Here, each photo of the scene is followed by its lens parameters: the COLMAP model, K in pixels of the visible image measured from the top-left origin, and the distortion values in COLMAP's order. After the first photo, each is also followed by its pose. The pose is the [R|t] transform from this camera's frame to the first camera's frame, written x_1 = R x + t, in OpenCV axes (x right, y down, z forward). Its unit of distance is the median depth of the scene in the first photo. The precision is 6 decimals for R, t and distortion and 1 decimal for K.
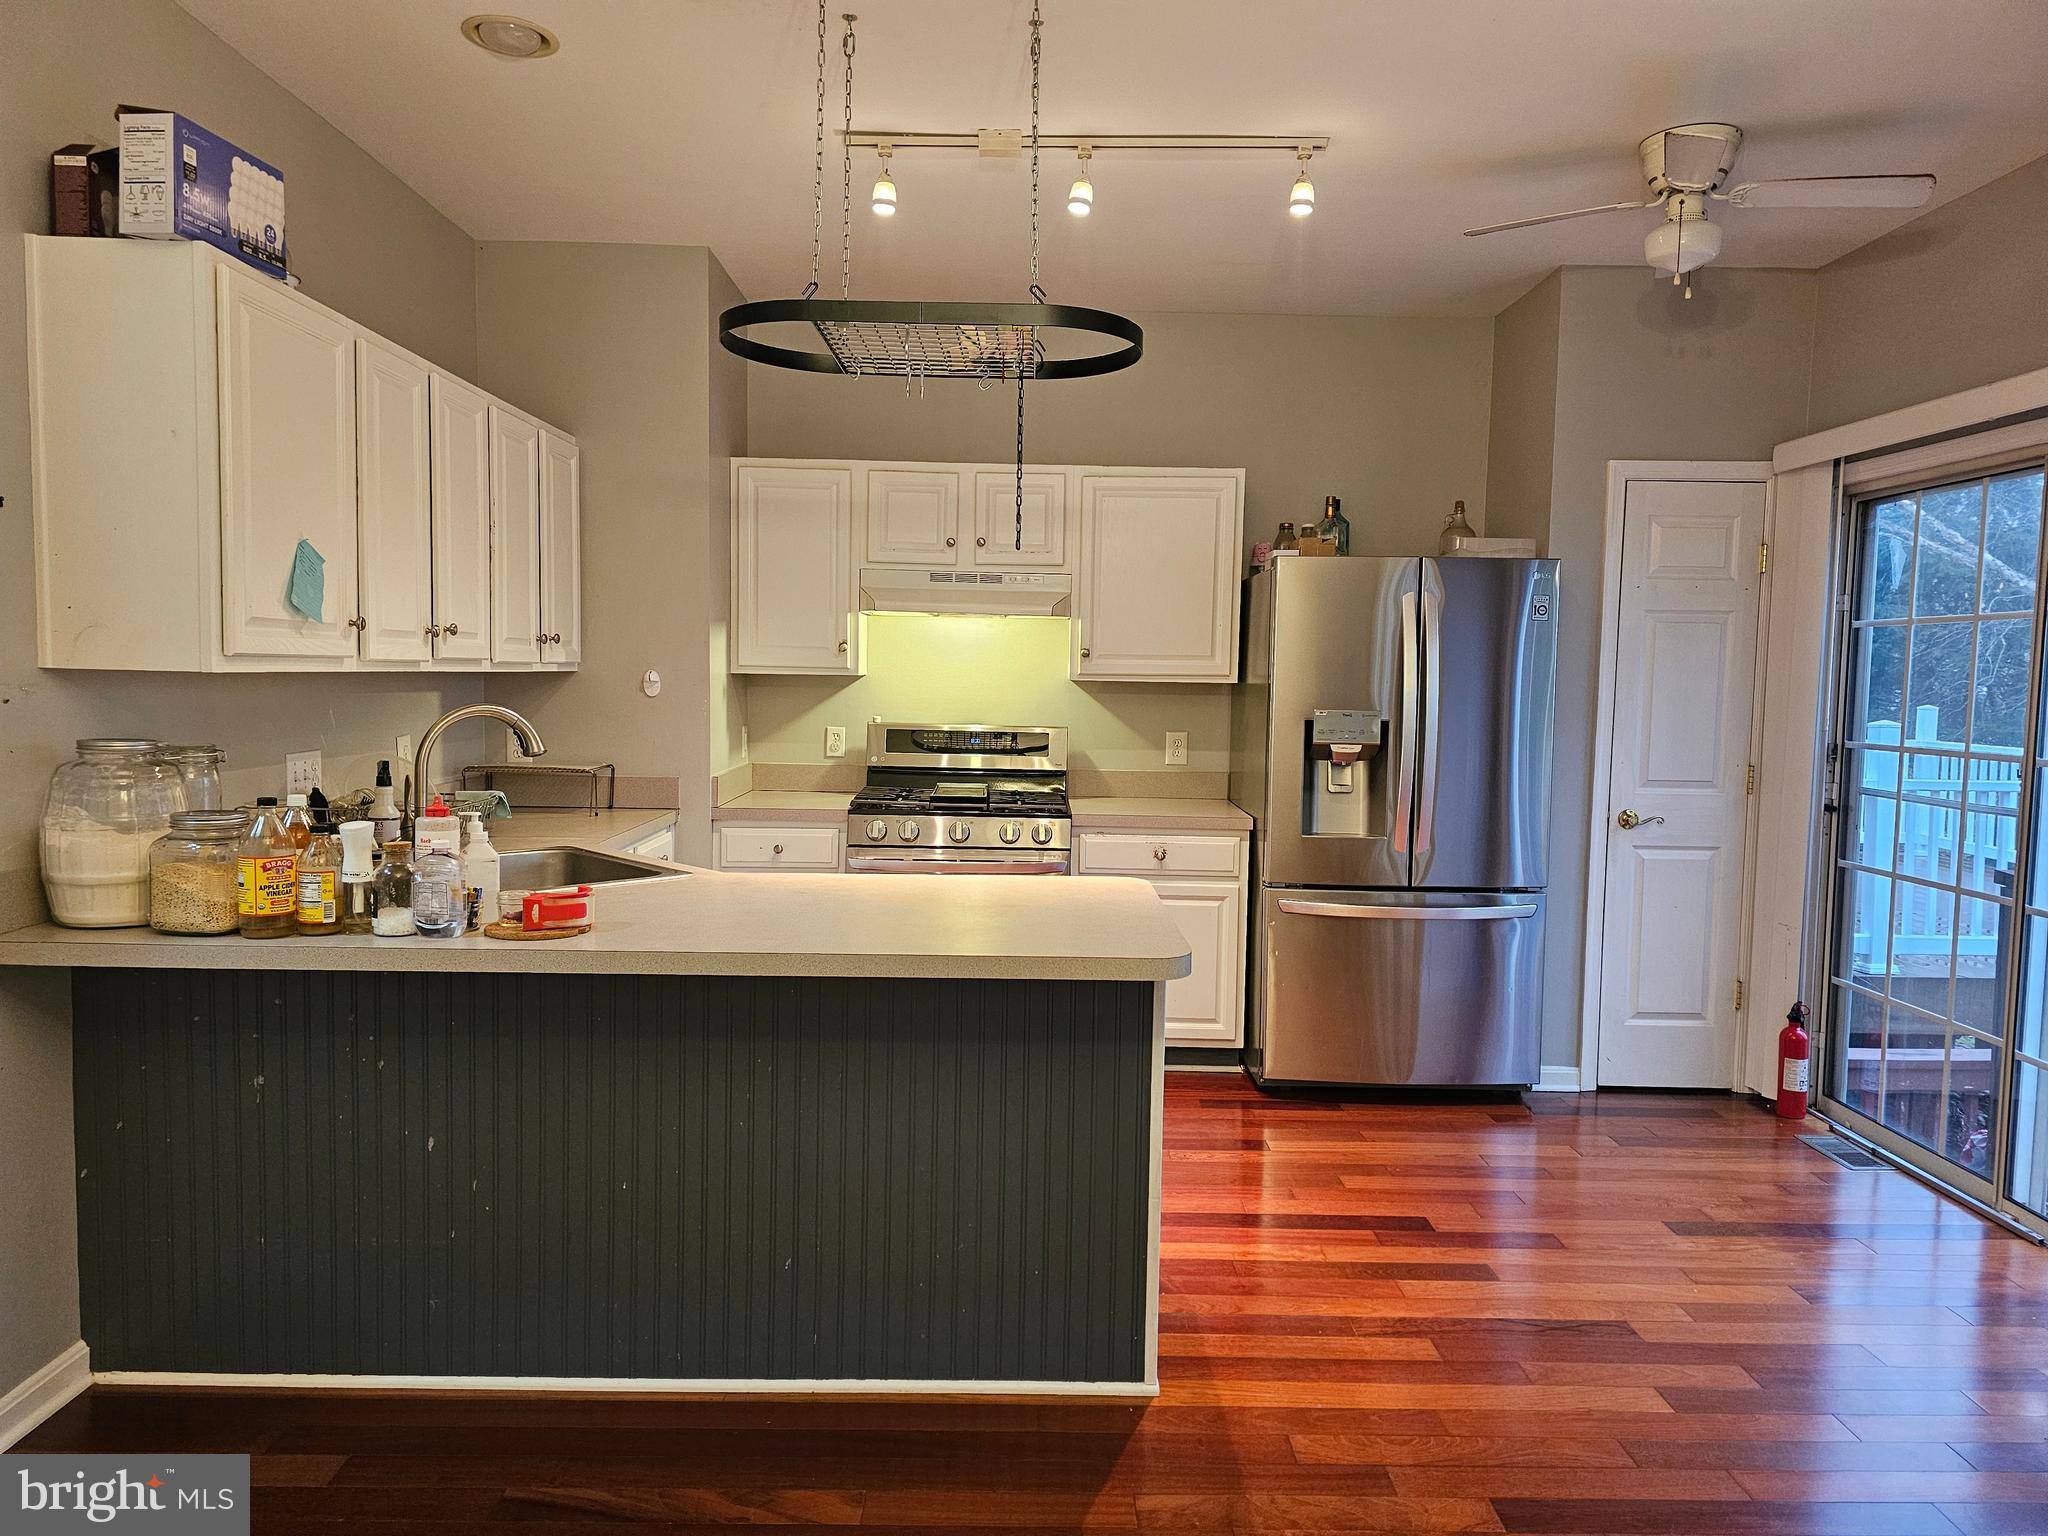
lens RADIAL K [[1368.1, 0, 1030.3], [0, 1368.1, 761.7], [0, 0, 1]] dist [0.058999, -0.047718]
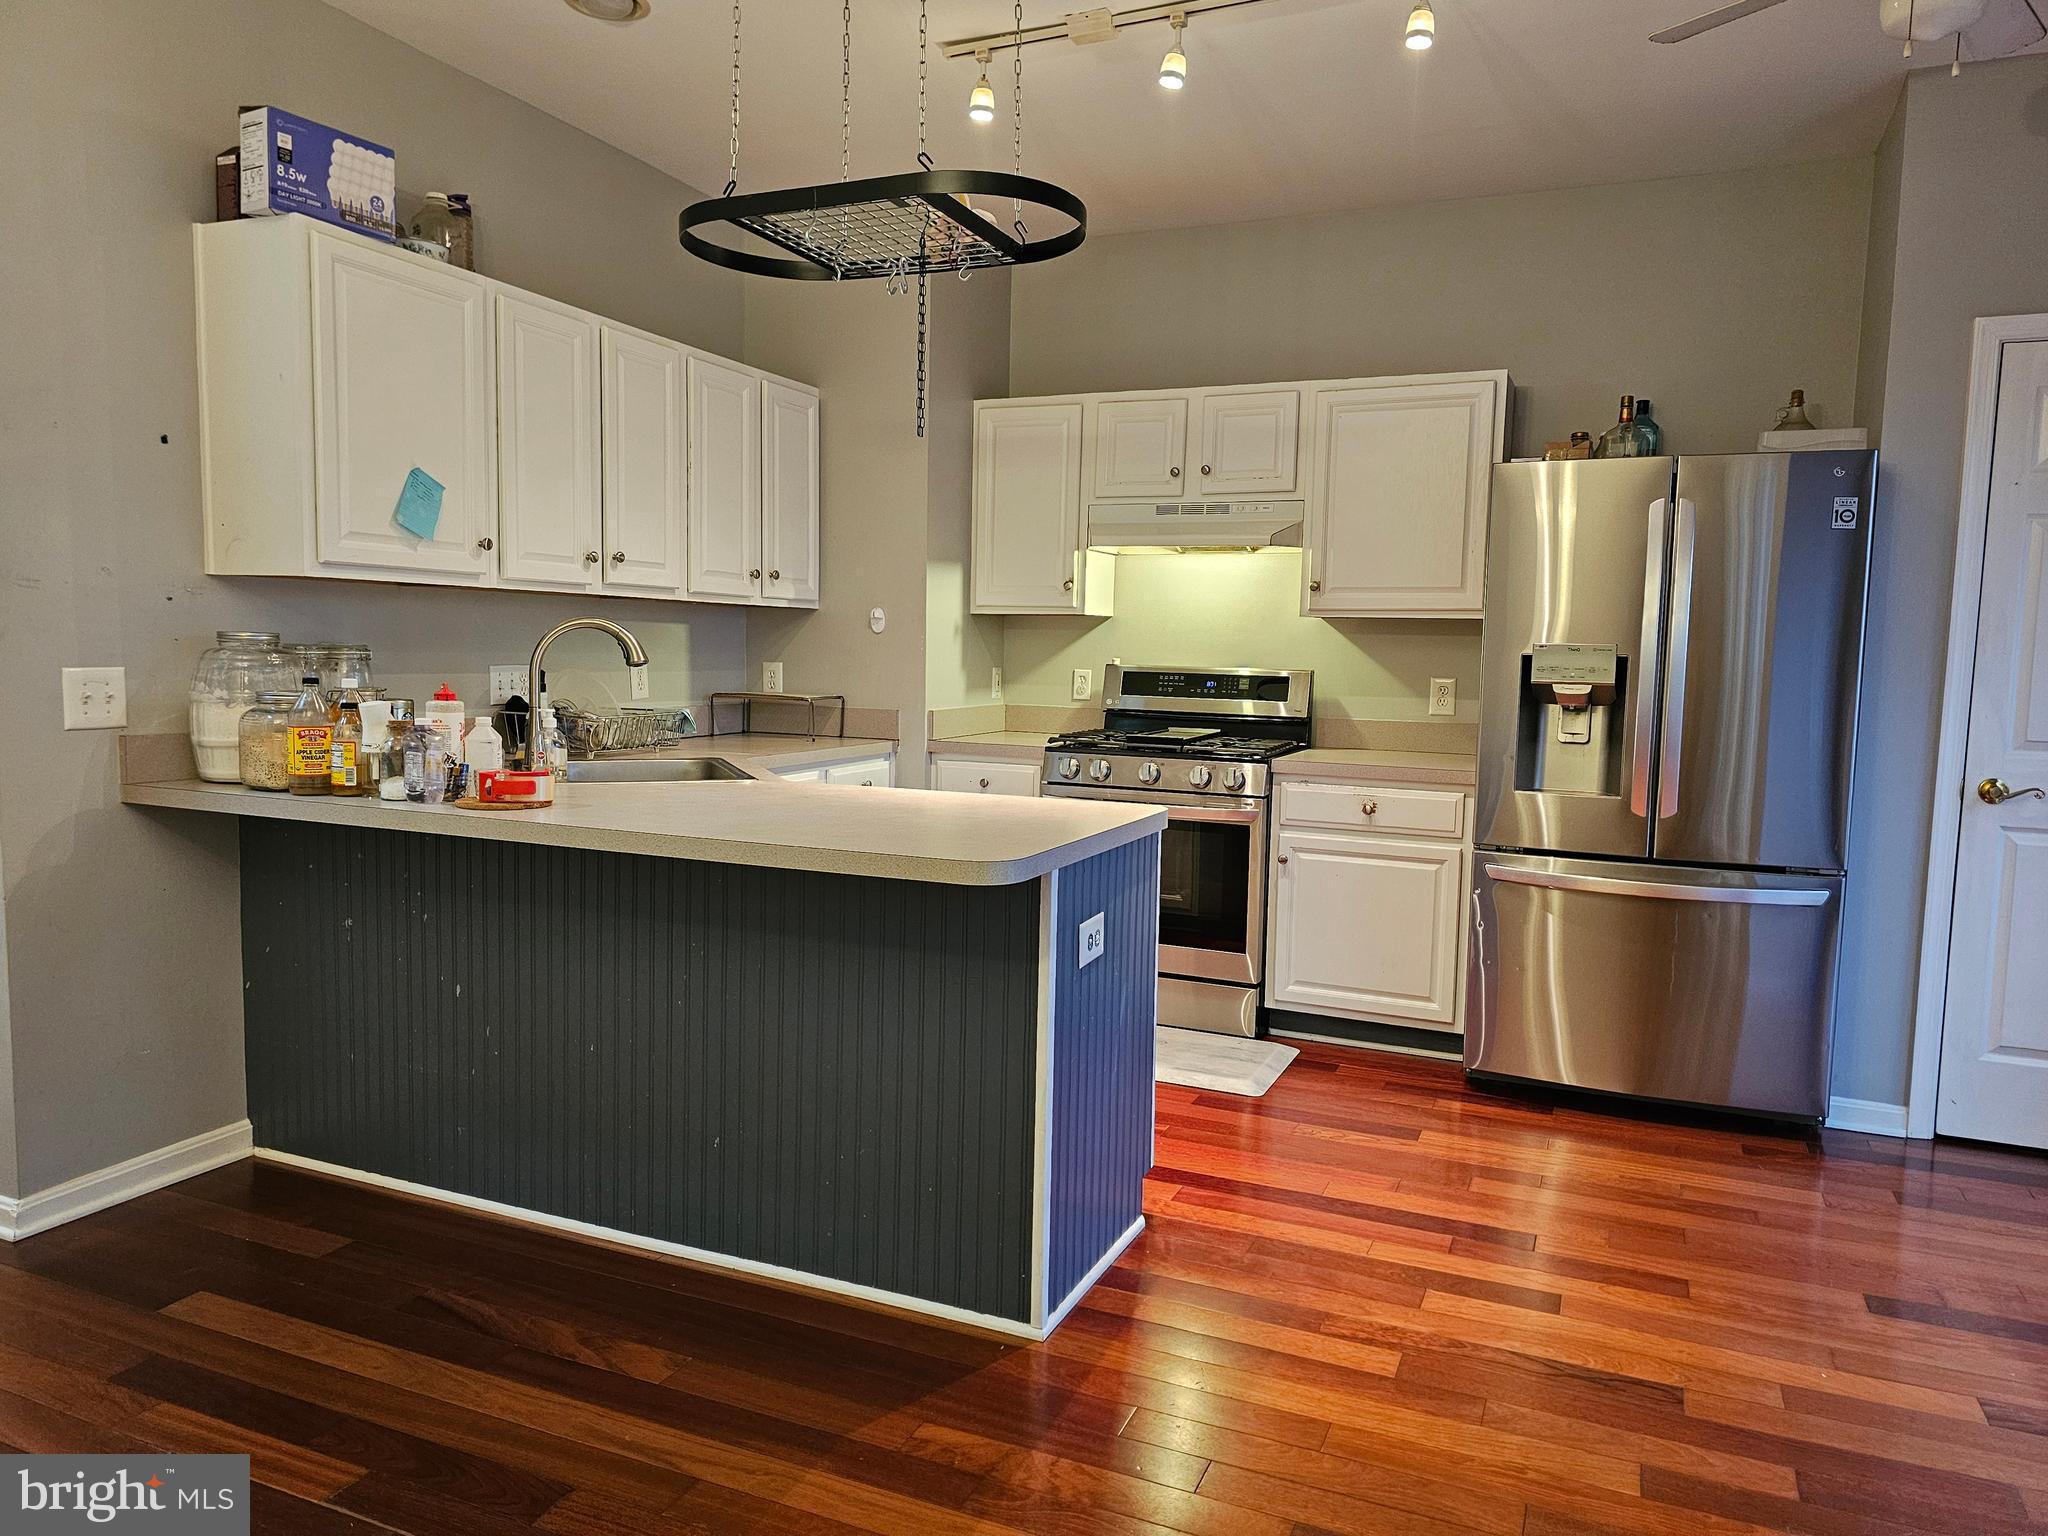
lens RADIAL K [[1368.1, 0, 1032.2], [0, 1368.1, 770.1], [0, 0, 1]] dist [0.058999, -0.047718]
pose [[0.913992, 0.039175, -0.403837, 0.339913], [-0.032970, 0.999207, 0.022310, 0.039957], [0.404391, -0.007077, 0.914559, 0.112463]]
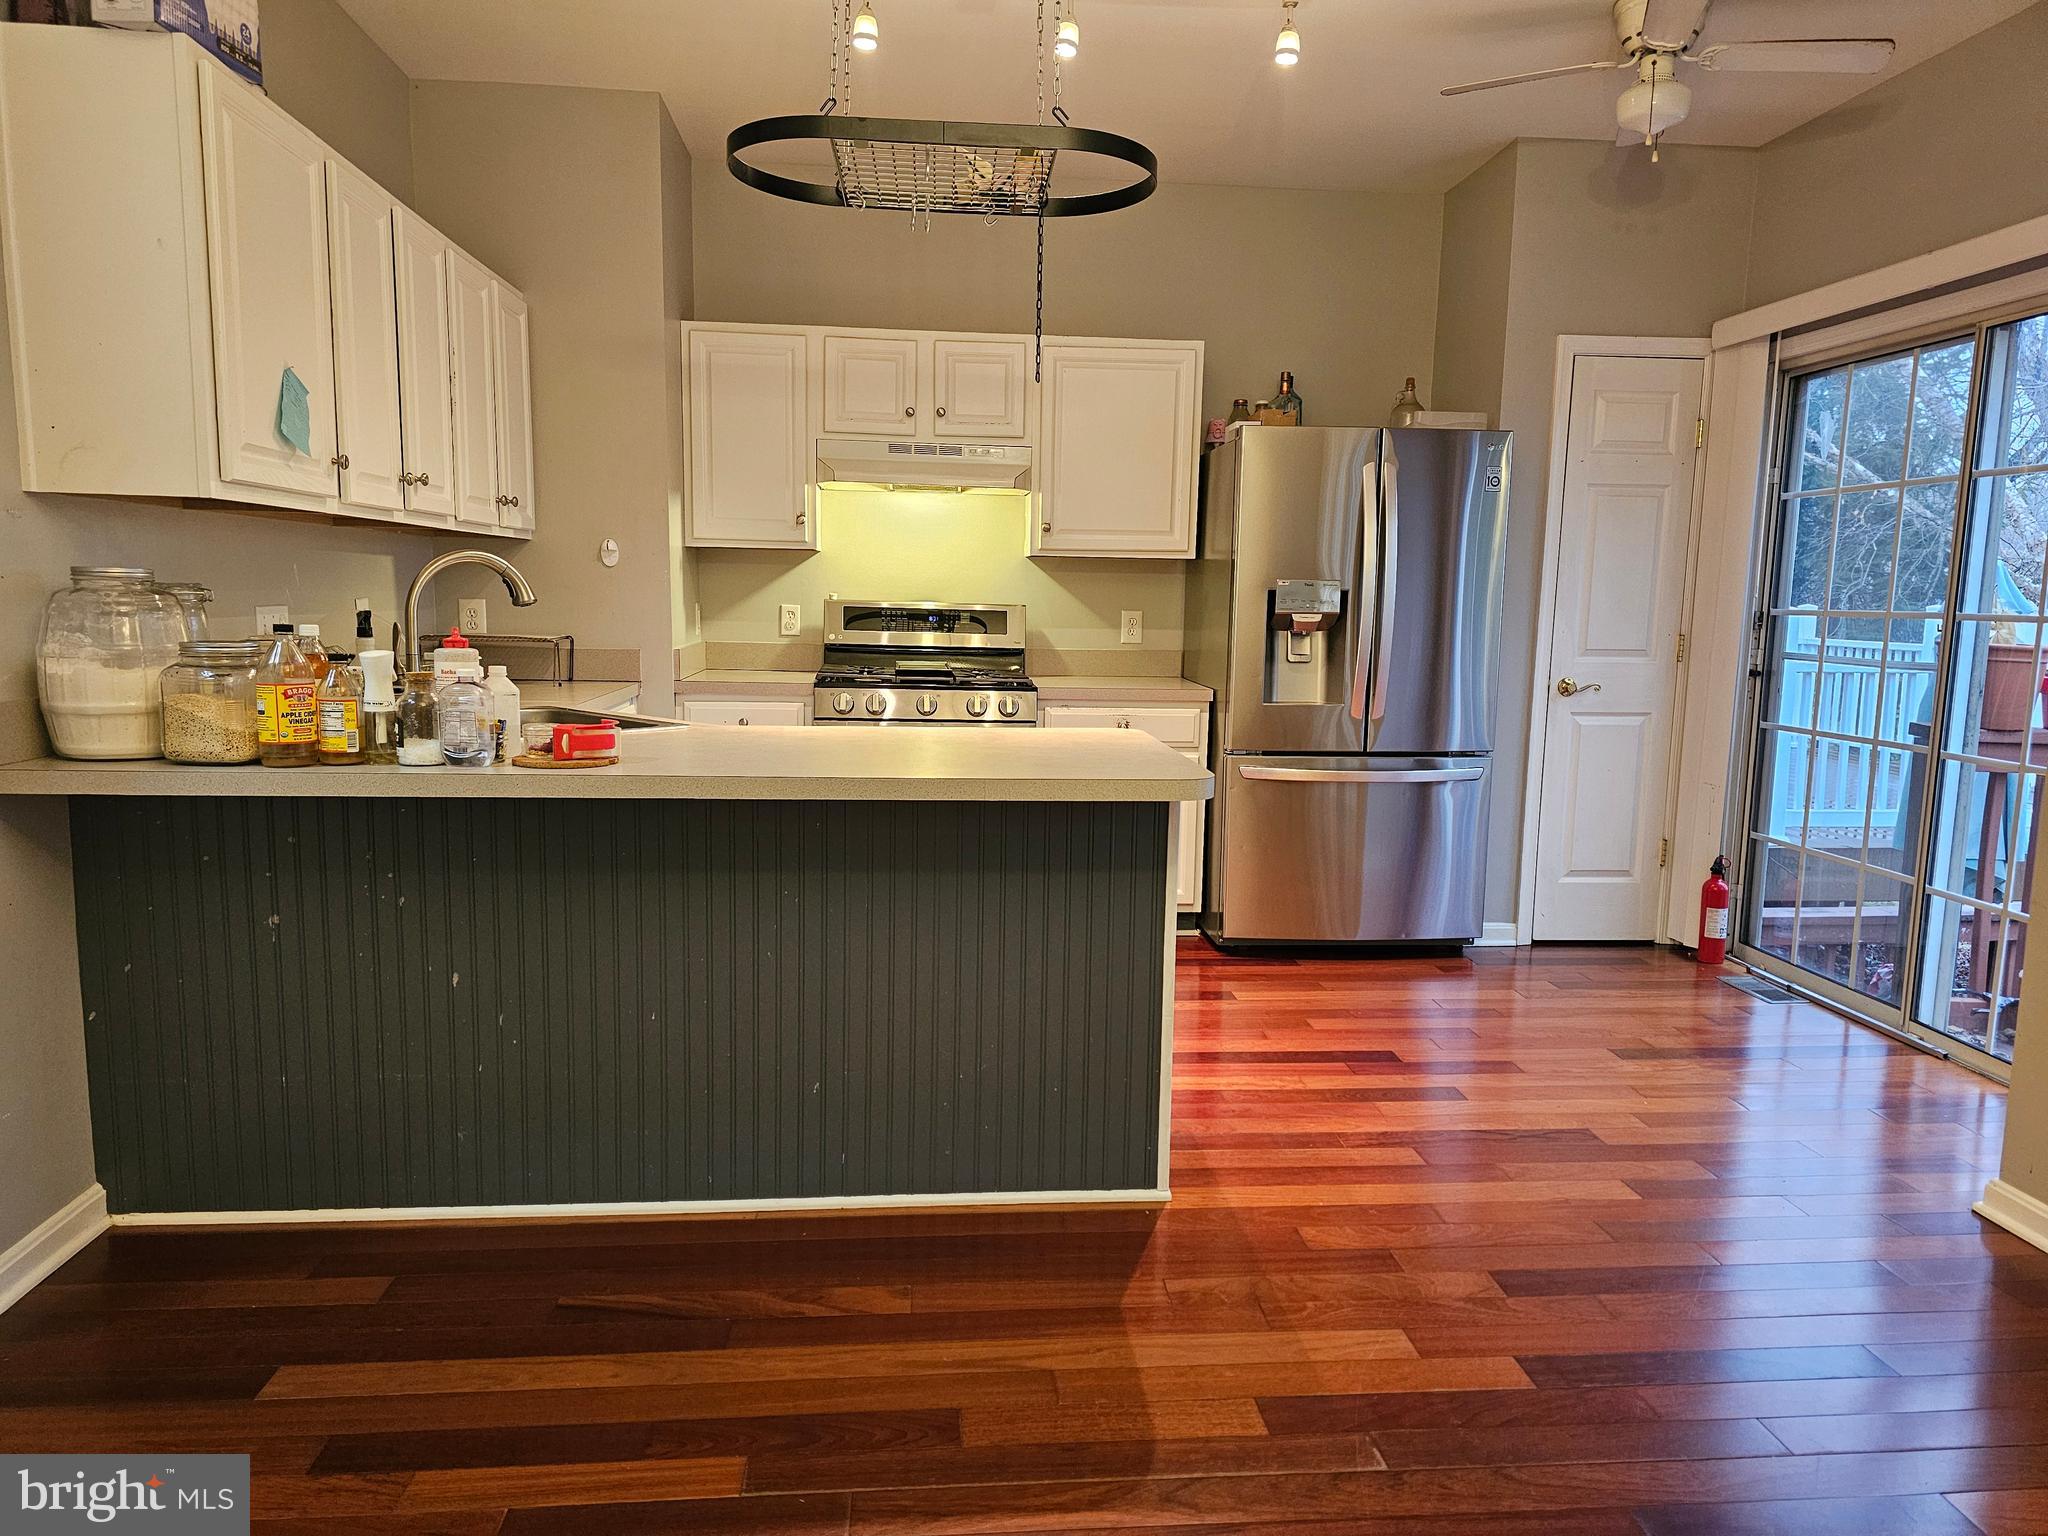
lens RADIAL K [[1368.1, 0, 1032.1], [0, 1368.1, 773.3], [0, 0, 1]] dist [0.058999, -0.047718]
pose [[0.996831, -0.009916, 0.078922, -0.070544], [0.004667, 0.997781, 0.066420, 0.046813], [-0.079405, -0.065842, 0.994666, -0.013287]]
